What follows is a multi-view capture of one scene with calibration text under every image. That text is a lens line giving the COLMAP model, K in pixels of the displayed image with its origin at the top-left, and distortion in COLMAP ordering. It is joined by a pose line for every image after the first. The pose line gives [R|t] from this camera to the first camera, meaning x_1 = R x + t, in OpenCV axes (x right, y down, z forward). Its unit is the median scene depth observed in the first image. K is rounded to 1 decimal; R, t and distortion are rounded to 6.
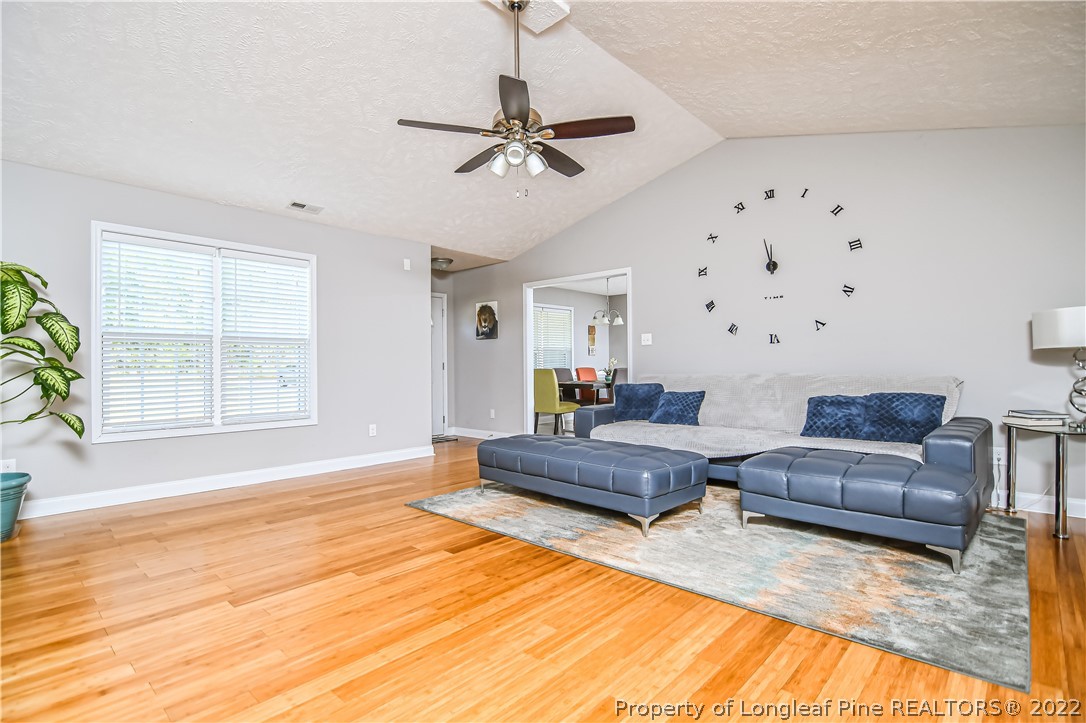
lens RADIAL K [[522.1, 0, 529.2], [0, 522.1, 361.6], [0, 0, 1]] dist [-0.001932, -0.000229]
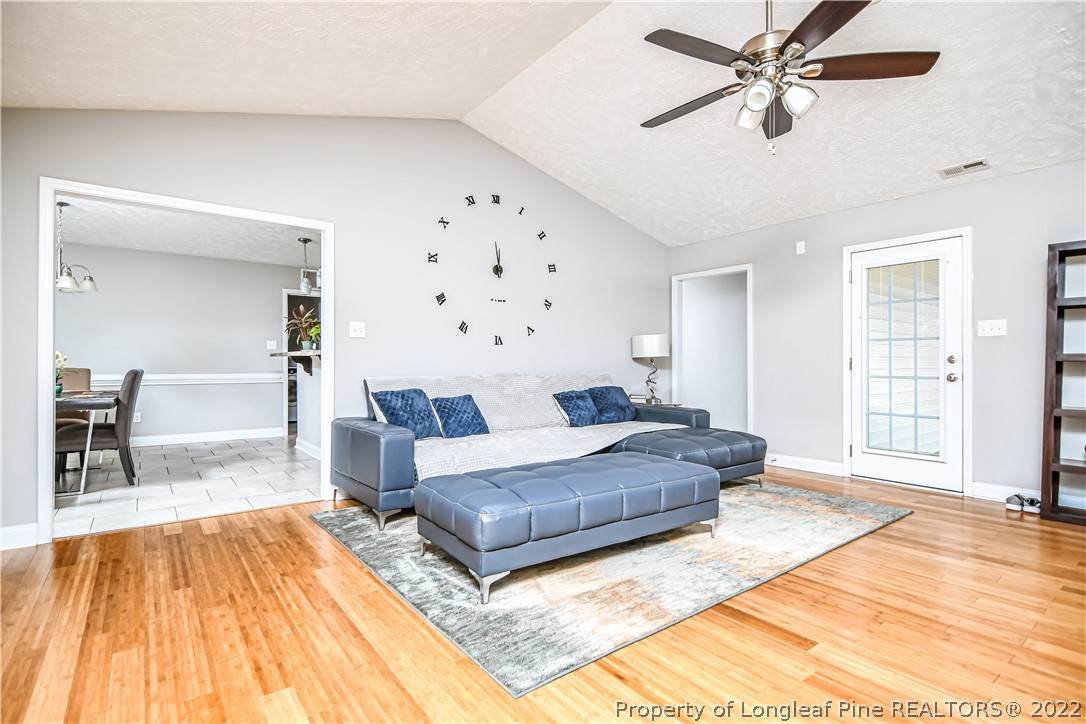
lens RADIAL K [[522.1, 0, 529.2], [0, 522.1, 362.1], [0, 0, 1]] dist [-0.001932, -0.000229]
pose [[0.177688, 0.012714, 0.984005, -0.730502], [-0.010617, 0.999883, -0.011002, 0.012741], [-0.984030, -0.008492, 0.177803, 1.035726]]
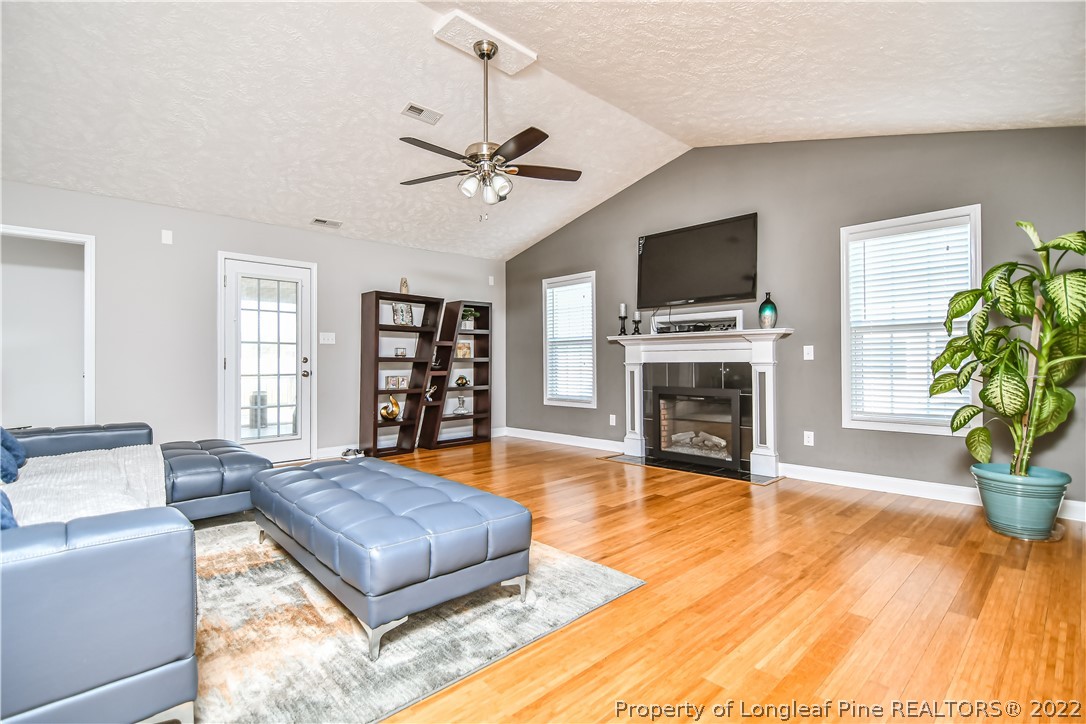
lens RADIAL K [[522.1, 0, 529.2], [0, 522.1, 362.1], [0, 0, 1]] dist [-0.001932, -0.000229]
pose [[-0.997748, 0.010878, 0.066189, -0.159574], [0.010080, 0.999873, -0.012383, 0.016409], [-0.066315, -0.011688, -0.997730, 1.848106]]
